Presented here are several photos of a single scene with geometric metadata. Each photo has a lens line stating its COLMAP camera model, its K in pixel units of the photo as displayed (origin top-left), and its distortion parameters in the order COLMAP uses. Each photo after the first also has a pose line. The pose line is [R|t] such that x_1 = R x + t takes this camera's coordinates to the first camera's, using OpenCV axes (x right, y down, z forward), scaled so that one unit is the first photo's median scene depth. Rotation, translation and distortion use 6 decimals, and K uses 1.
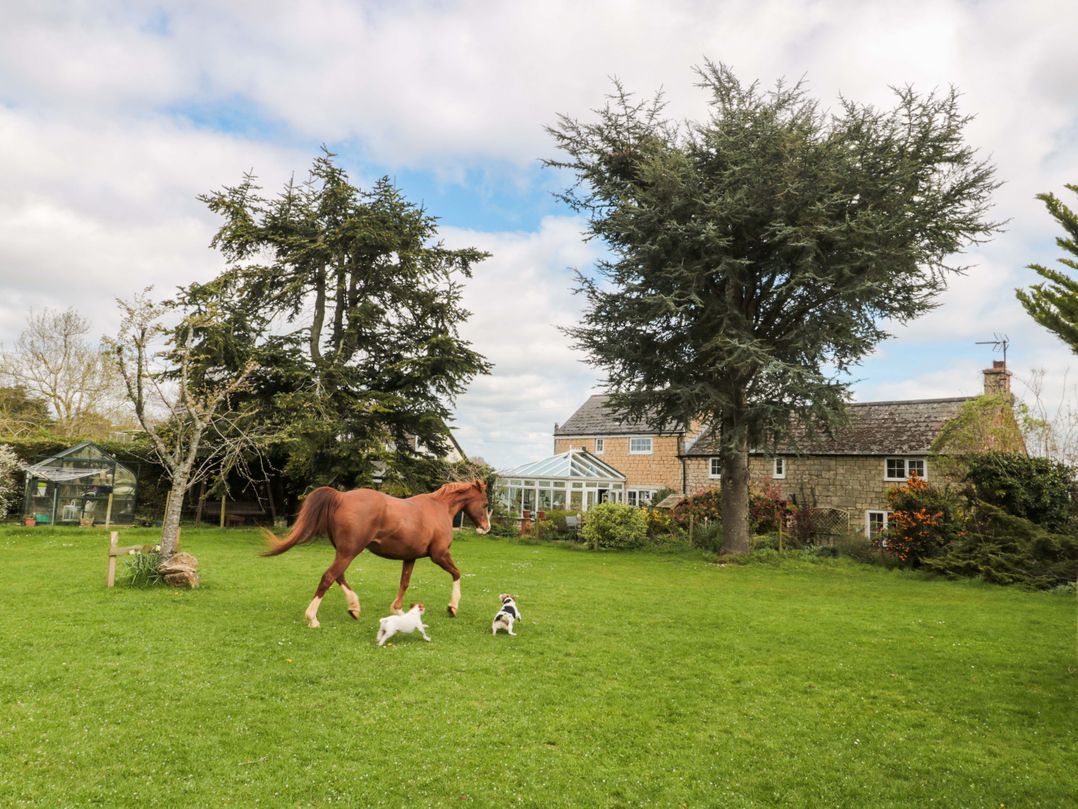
lens RADIAL K [[779.8, 0, 532.2], [0, 779.8, 398.4], [0, 0, 1]] dist [0.011983, -0.014622]
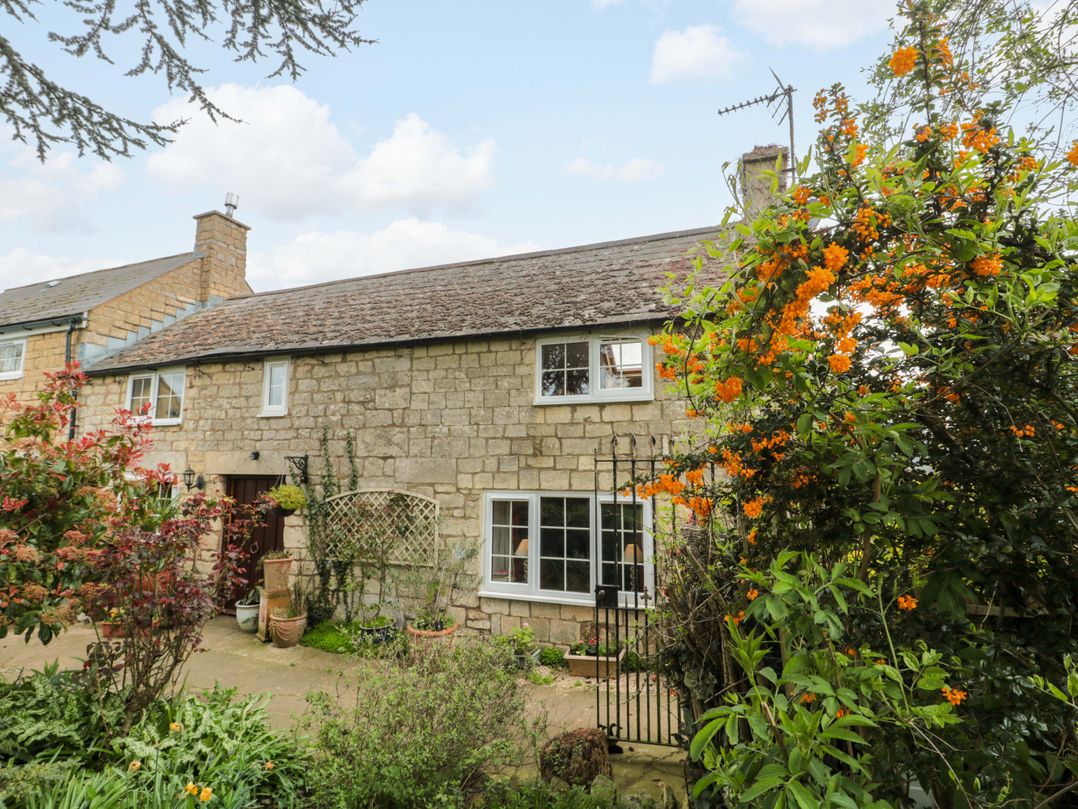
lens RADIAL K [[567.0, 0, 540.9], [0, 567.0, 412.8], [0, 0, 1]] dist [-0.007161, -0.008018]
pose [[0.885615, 0.020697, 0.463960, 0.427804], [-0.022080, 0.999753, -0.002451, 0.138705], [-0.463896, -0.008074, 0.885853, 0.984829]]
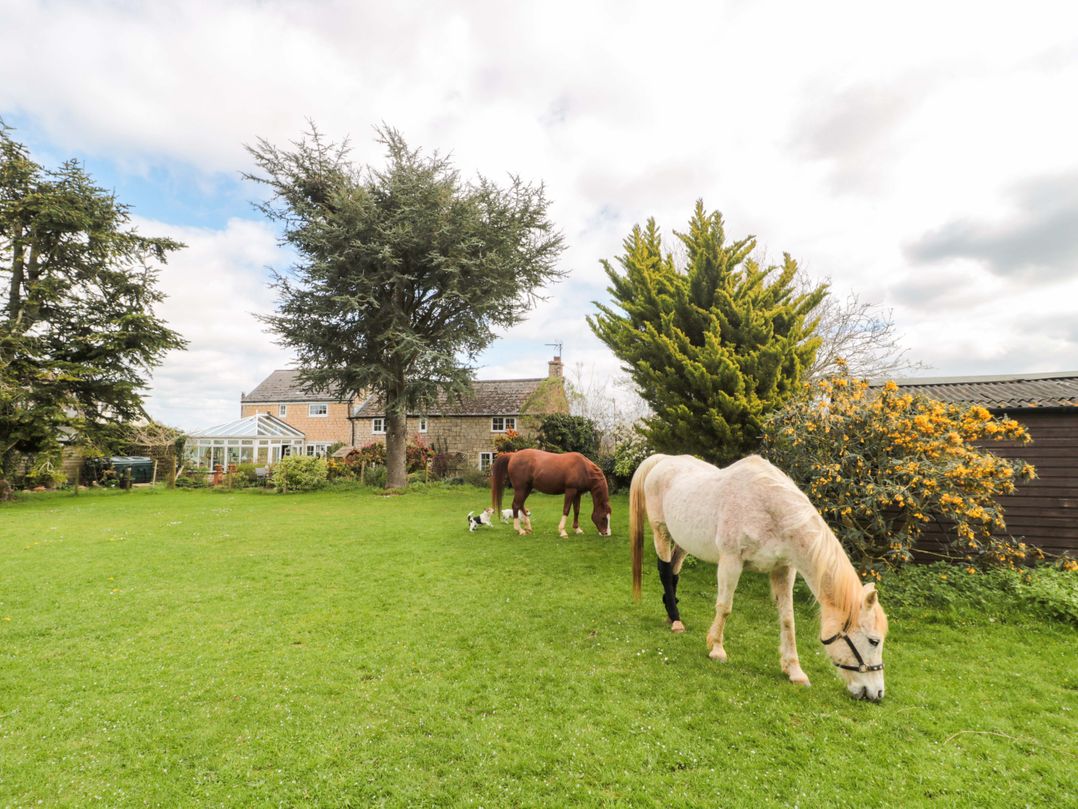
lens RADIAL K [[567.0, 0, 546.2], [0, 567.0, 401.8], [0, 0, 1]] dist [-0.007161, -0.008018]
pose [[0.859401, 0.000586, 0.511302, -0.026210], [-0.024712, 0.998878, 0.040393, -0.001159], [-0.510705, -0.047349, 0.858451, 0.002113]]
